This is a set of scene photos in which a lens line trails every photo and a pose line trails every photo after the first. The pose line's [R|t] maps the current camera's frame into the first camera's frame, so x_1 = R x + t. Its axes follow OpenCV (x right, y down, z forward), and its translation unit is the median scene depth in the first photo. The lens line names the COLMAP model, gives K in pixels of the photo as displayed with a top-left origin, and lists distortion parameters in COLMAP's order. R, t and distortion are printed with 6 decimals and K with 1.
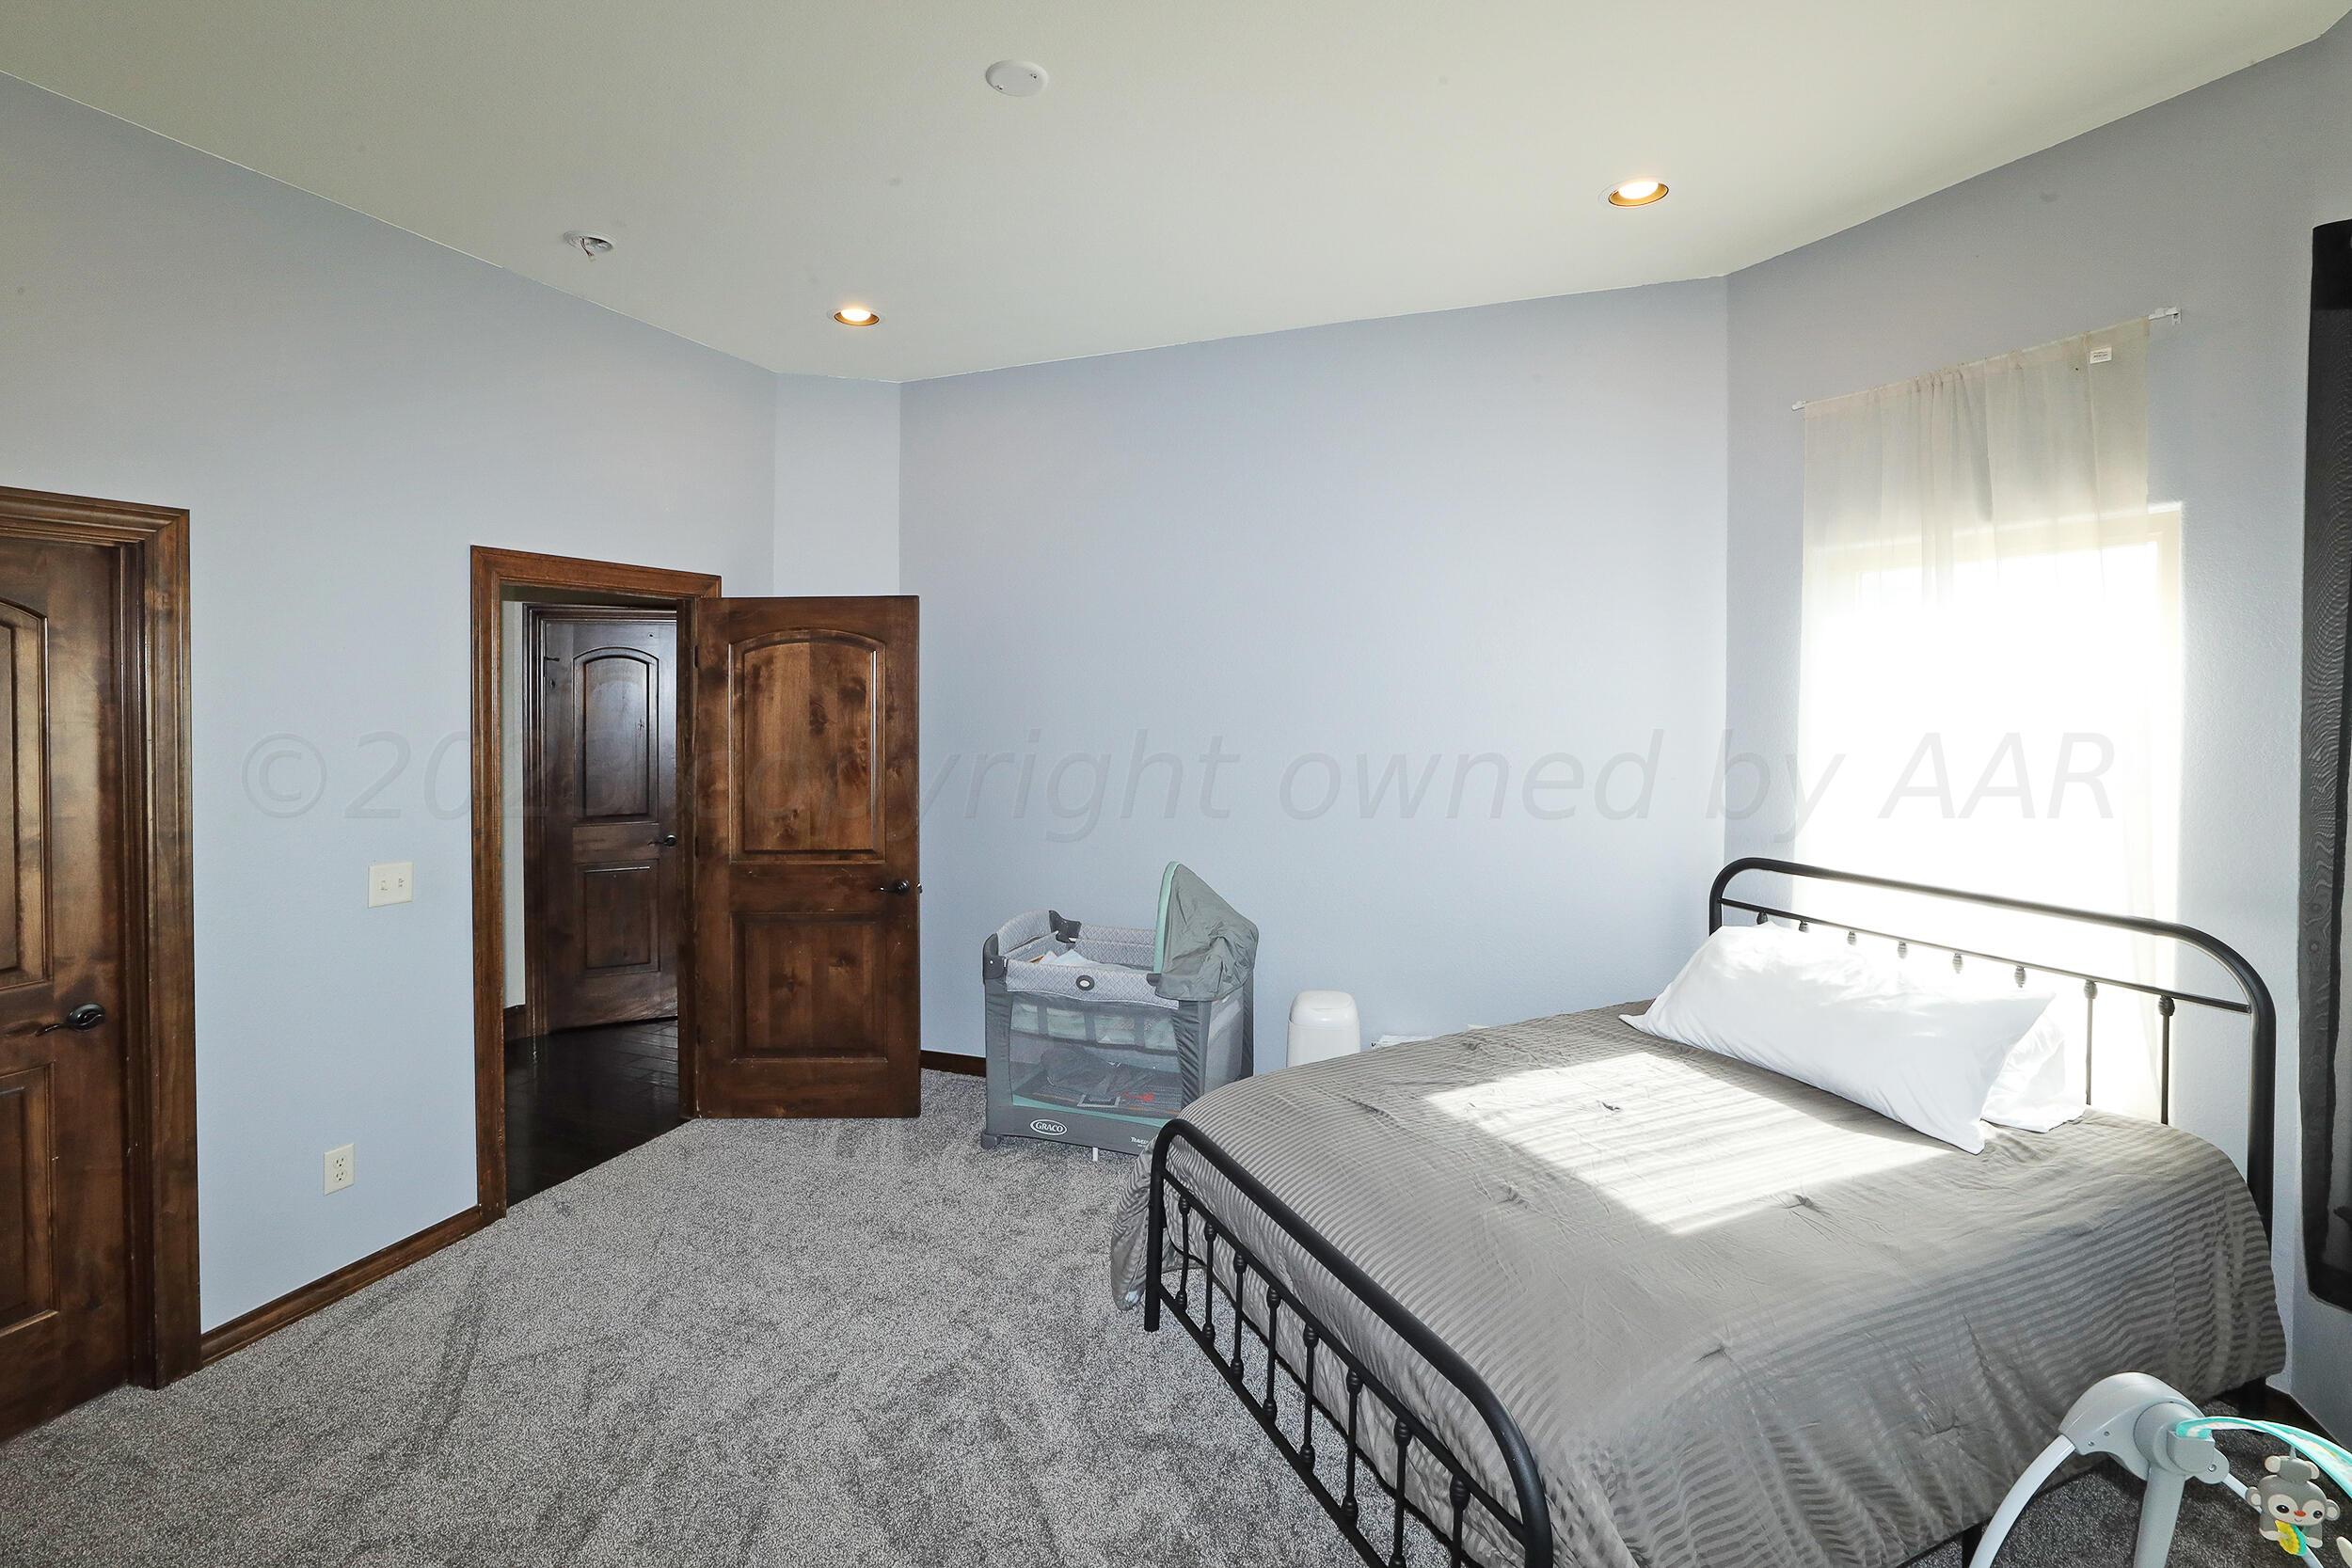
lens RADIAL K [[1017.6, 0, 1230.5], [0, 1017.6, 705.0], [0, 0, 1]] dist [-0.030349, -0.000081]
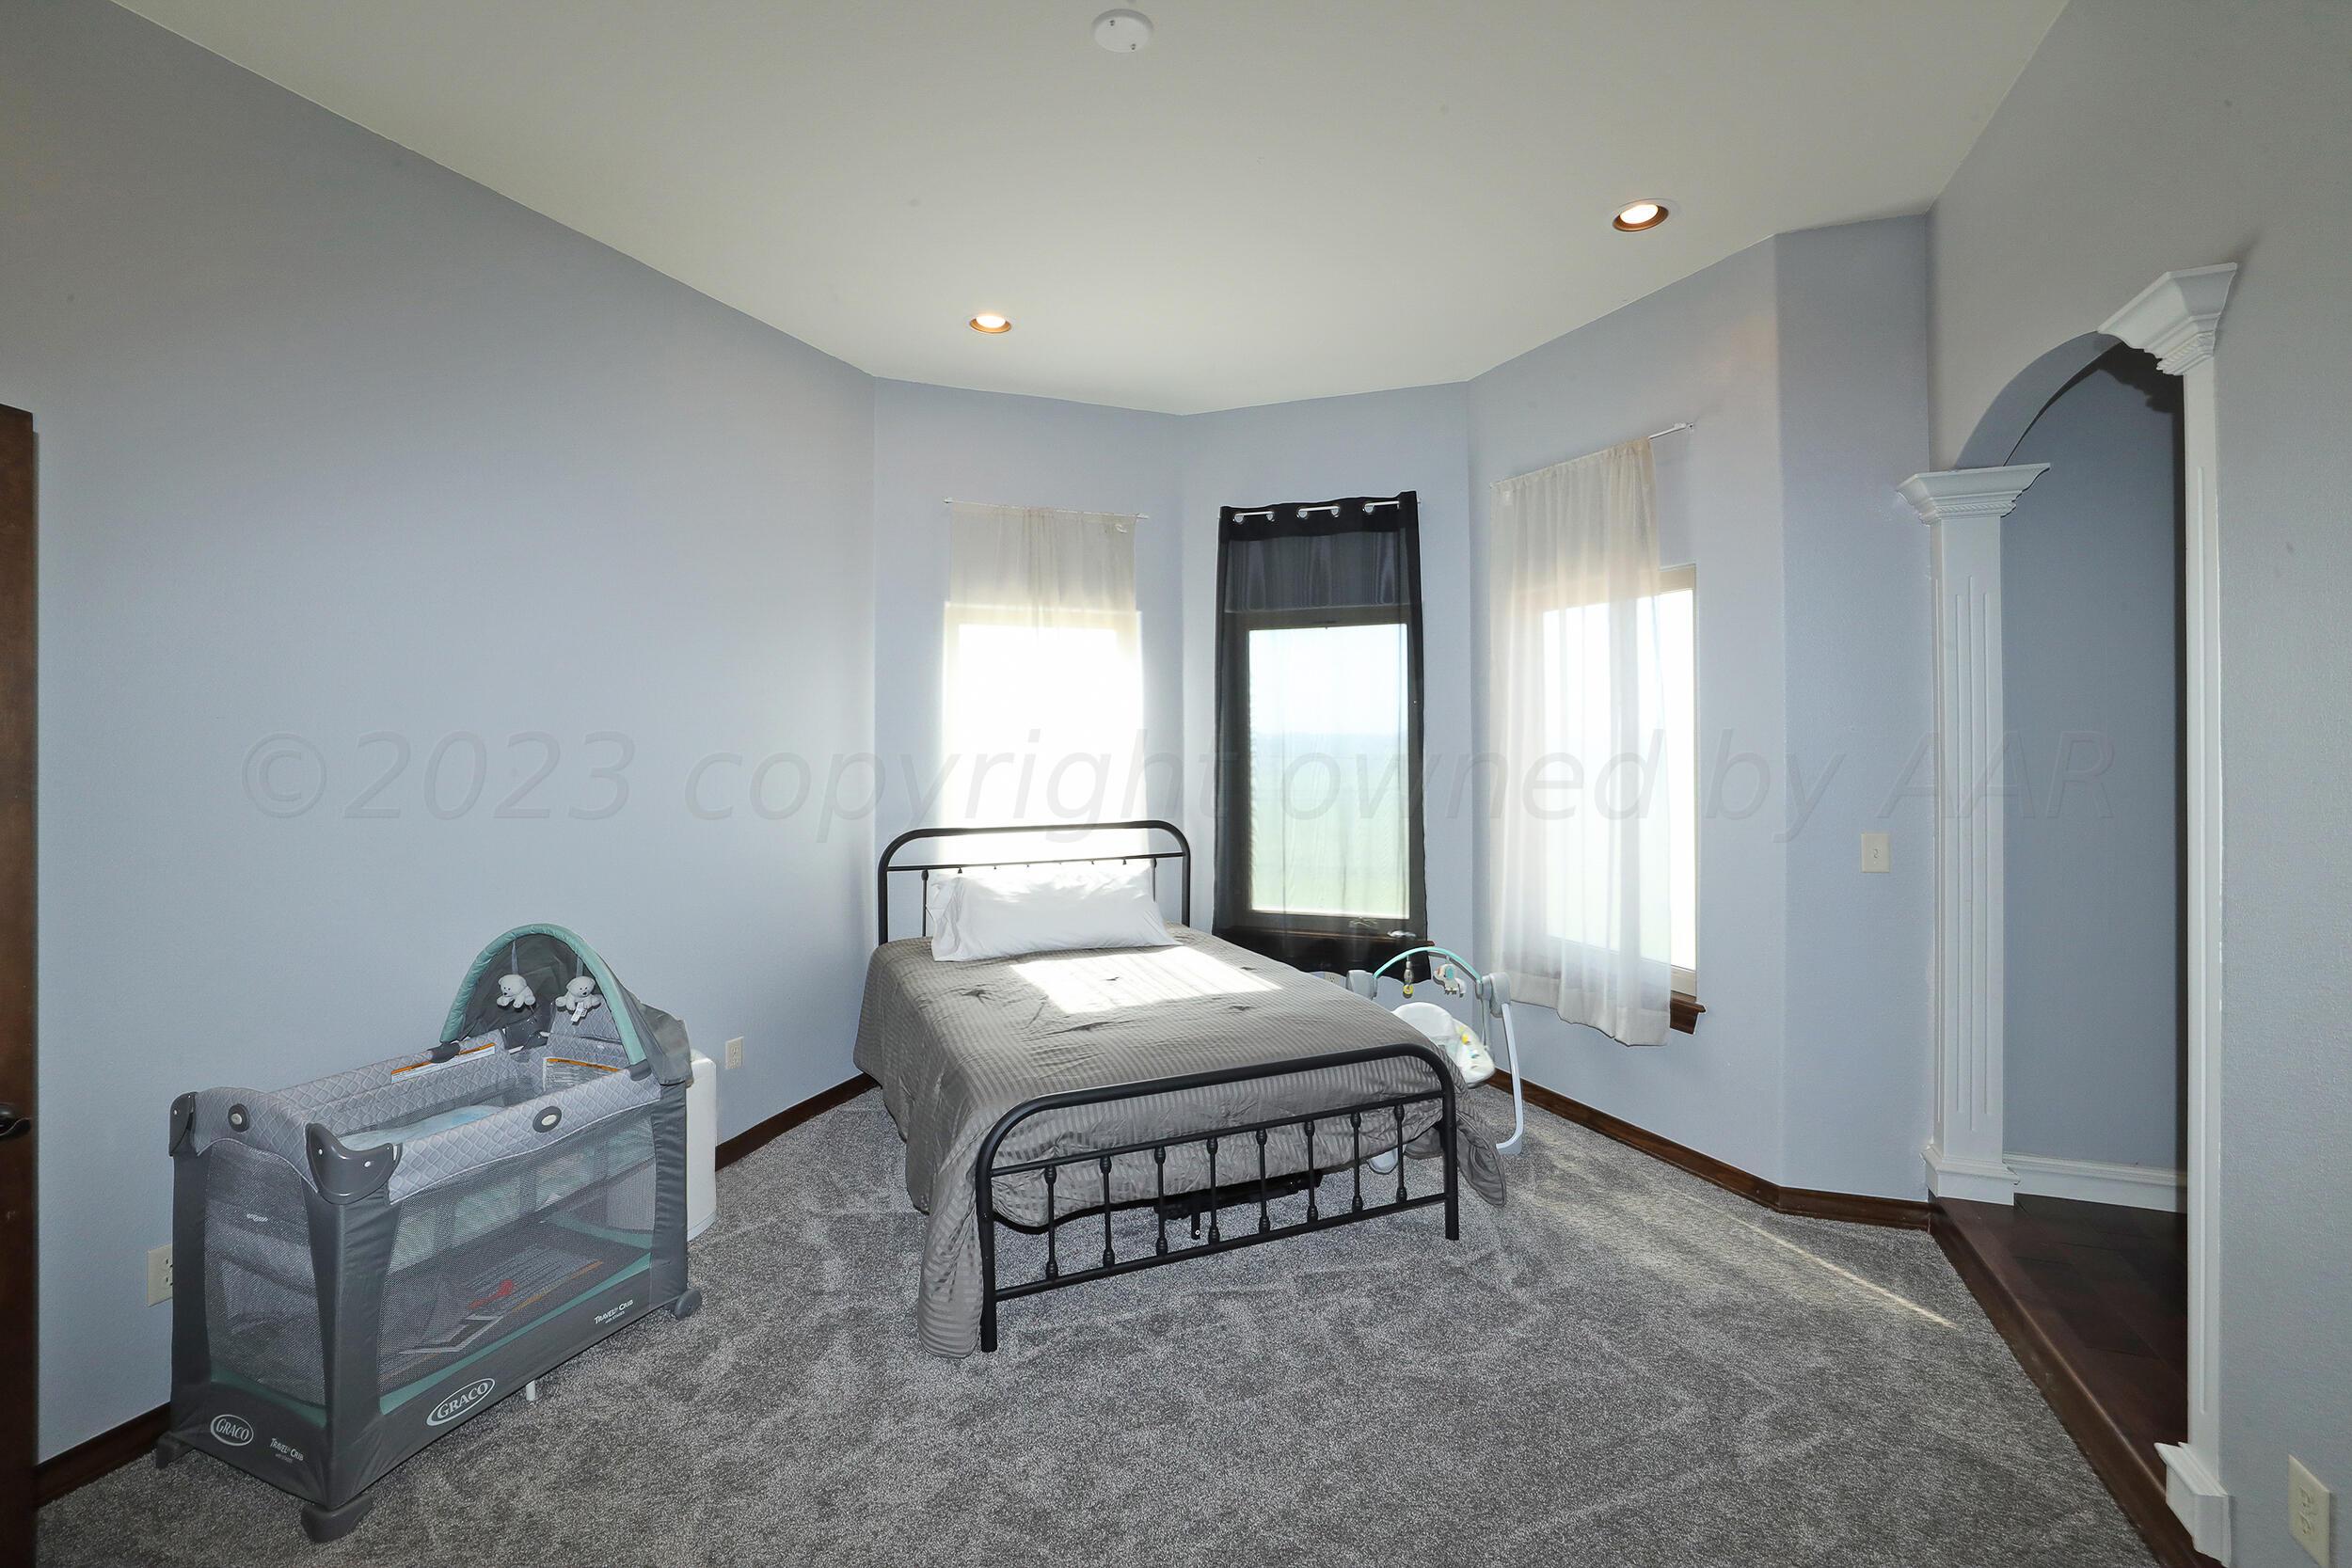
lens RADIAL K [[1019.2, 0, 1174.9], [0, 1019.2, 725.1], [0, 0, 1]] dist [-0.043832, 0.008686]
pose [[0.059692, 0.013798, 0.998121, -0.915062], [0.018689, 0.999714, -0.014938, 0.047890], [-0.998042, 0.019545, 0.059417, 0.674687]]
